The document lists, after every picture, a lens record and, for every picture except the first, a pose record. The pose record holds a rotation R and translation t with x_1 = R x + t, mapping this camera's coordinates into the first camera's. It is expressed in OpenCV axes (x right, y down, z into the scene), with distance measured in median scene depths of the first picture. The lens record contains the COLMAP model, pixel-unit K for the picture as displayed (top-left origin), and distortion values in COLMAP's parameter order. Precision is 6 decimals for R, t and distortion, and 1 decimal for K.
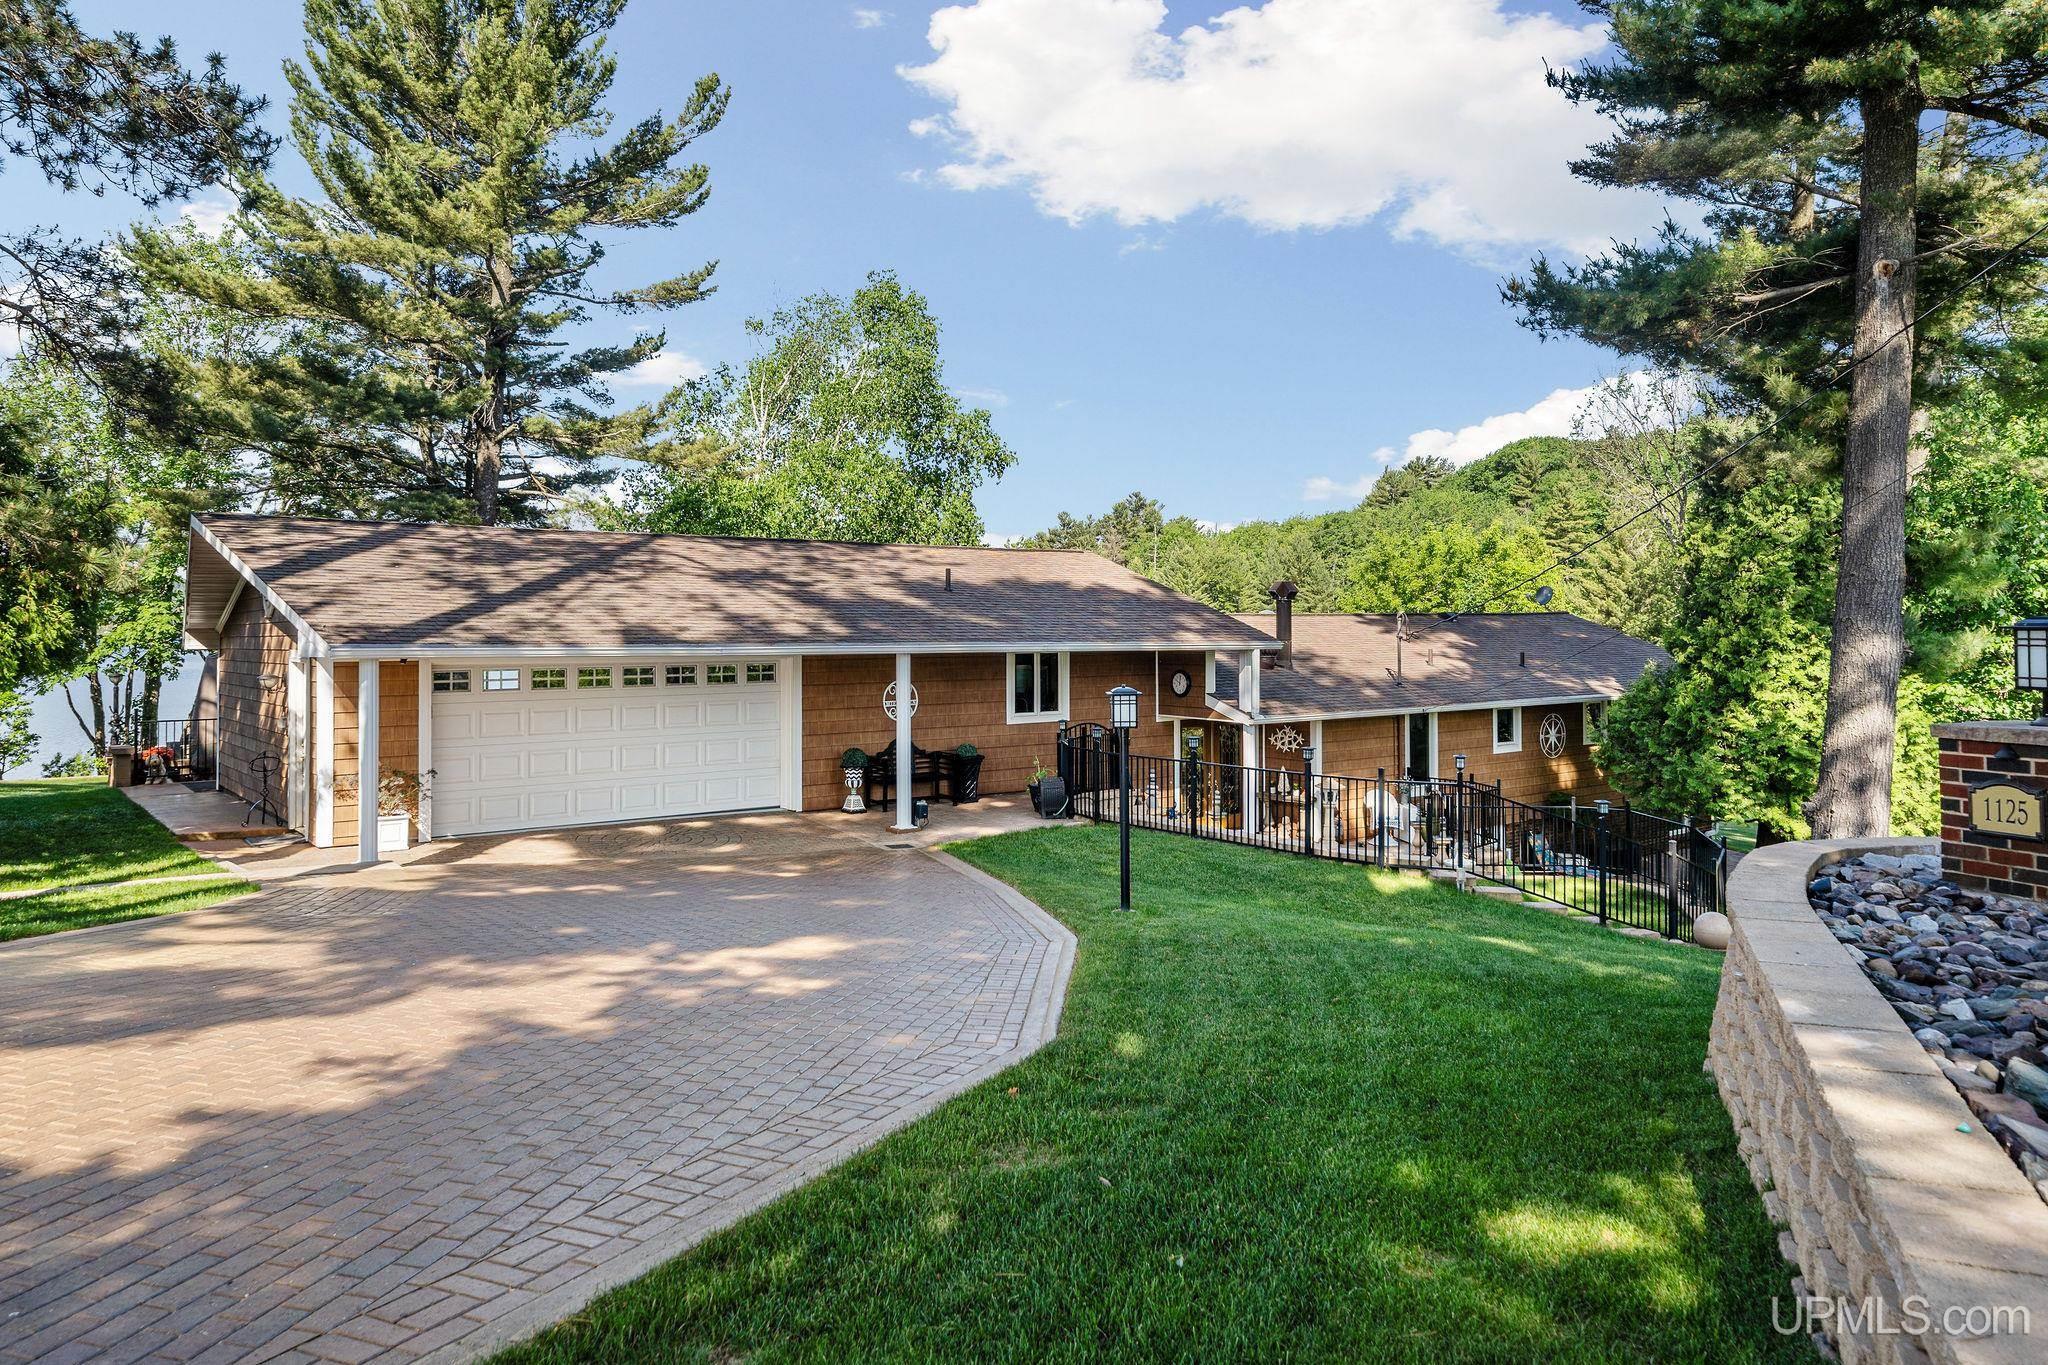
lens RADIAL K [[1330.9, 0, 1023.8], [0, 1330.9, 611.4], [0, 0, 1]] dist [0.005098, 0.001166]
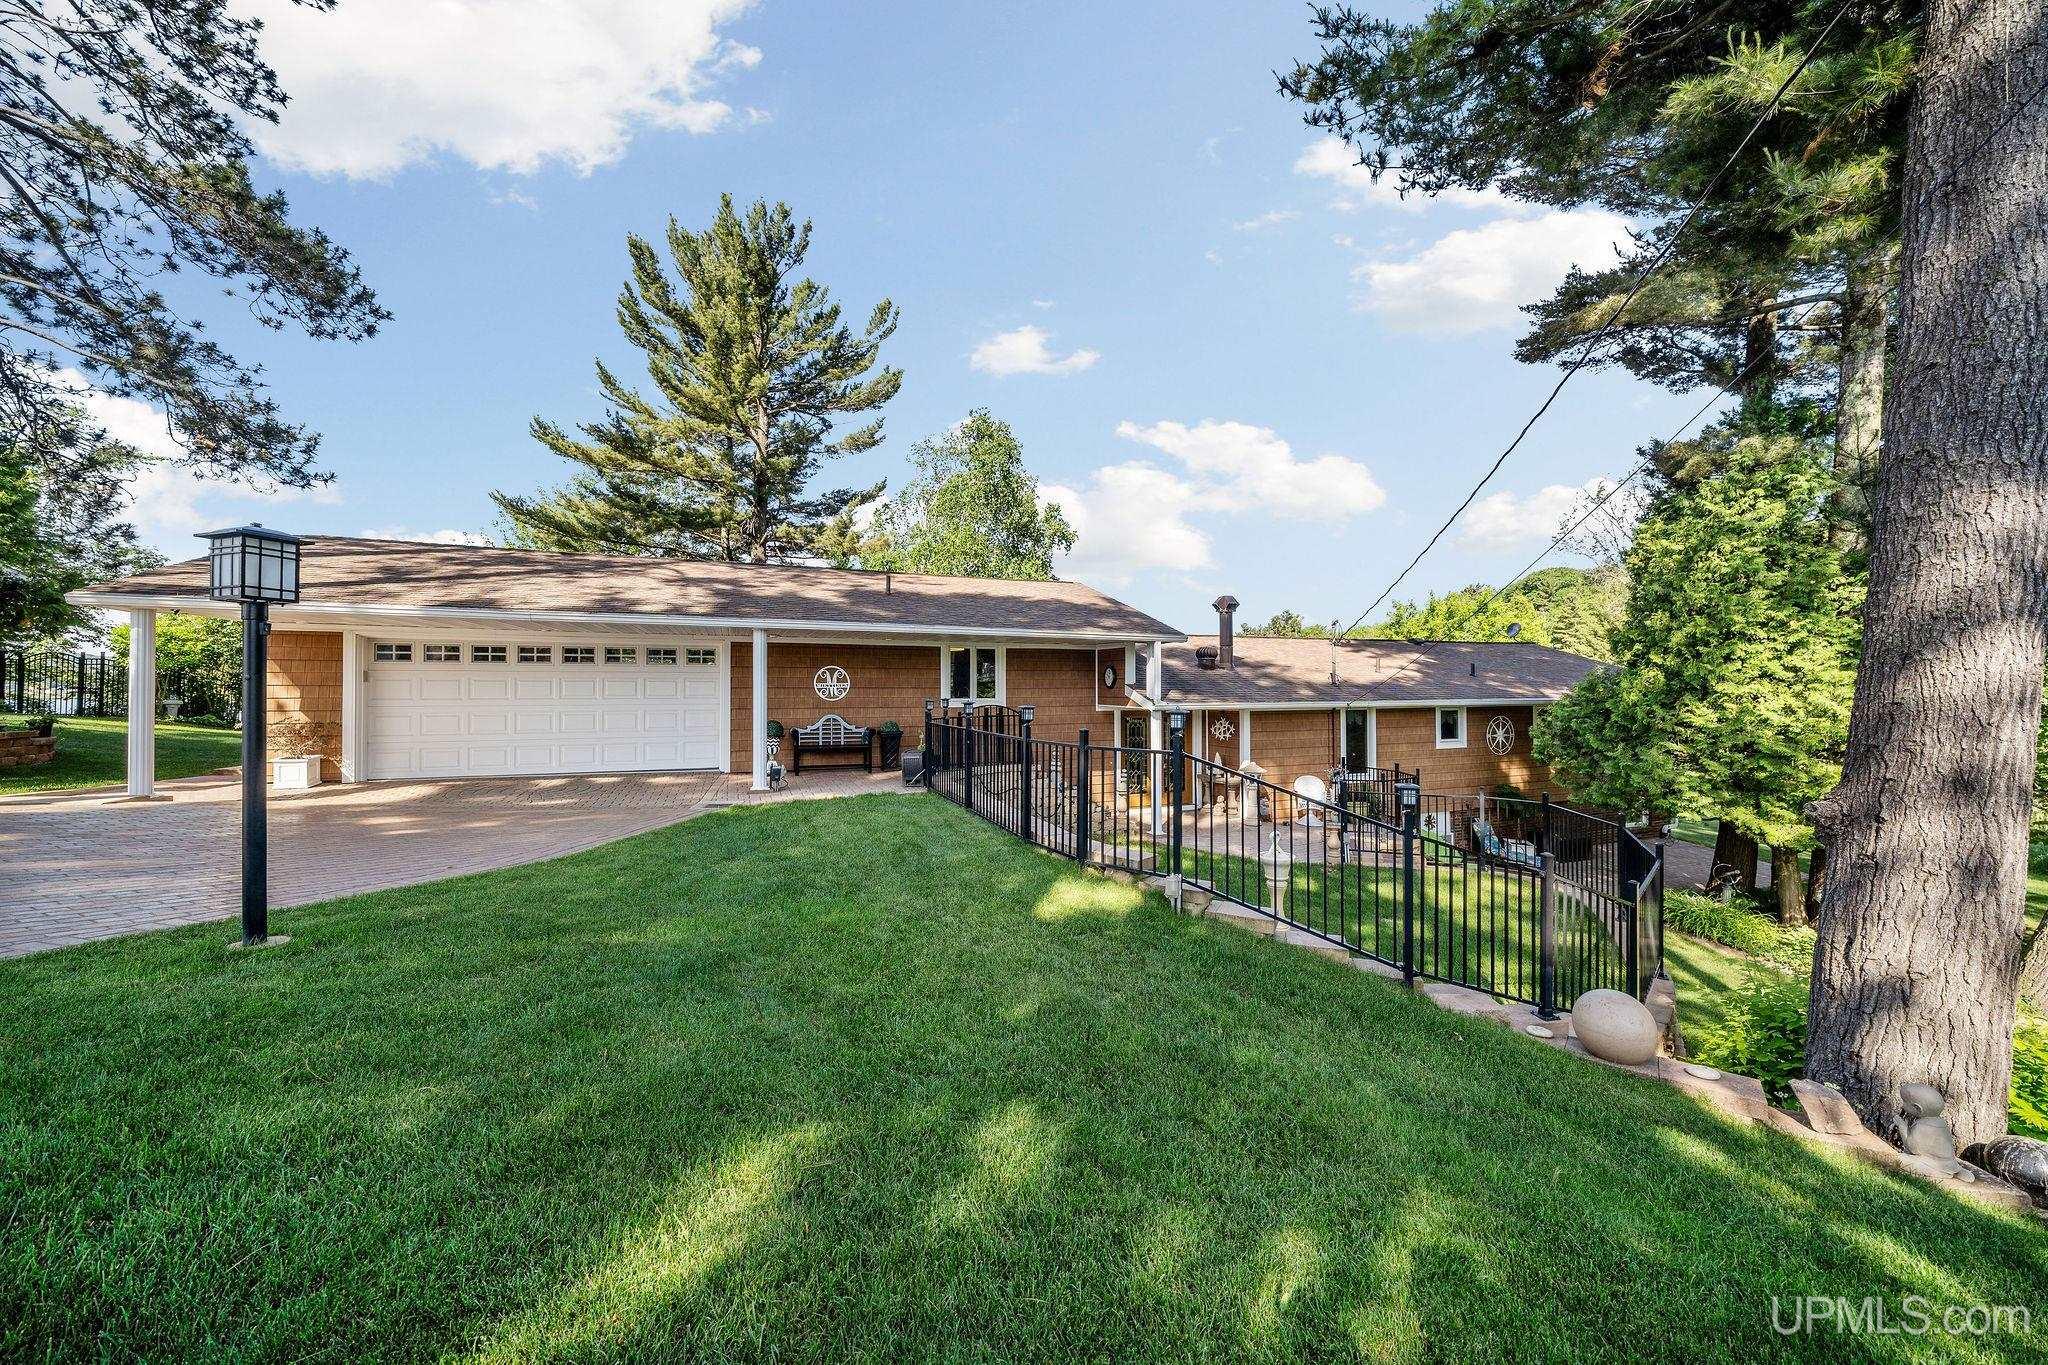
lens RADIAL K [[700.8, 0, 1024.0], [0, 700.8, 682.5], [0, 0, 1]] dist [-0.010099, 0.000093]
pose [[0.959683, -0.001791, -0.281080, 0.210456], [0.002772, 0.999991, 0.003093, 0.054845], [0.281072, -0.003747, 0.959679, 0.379217]]
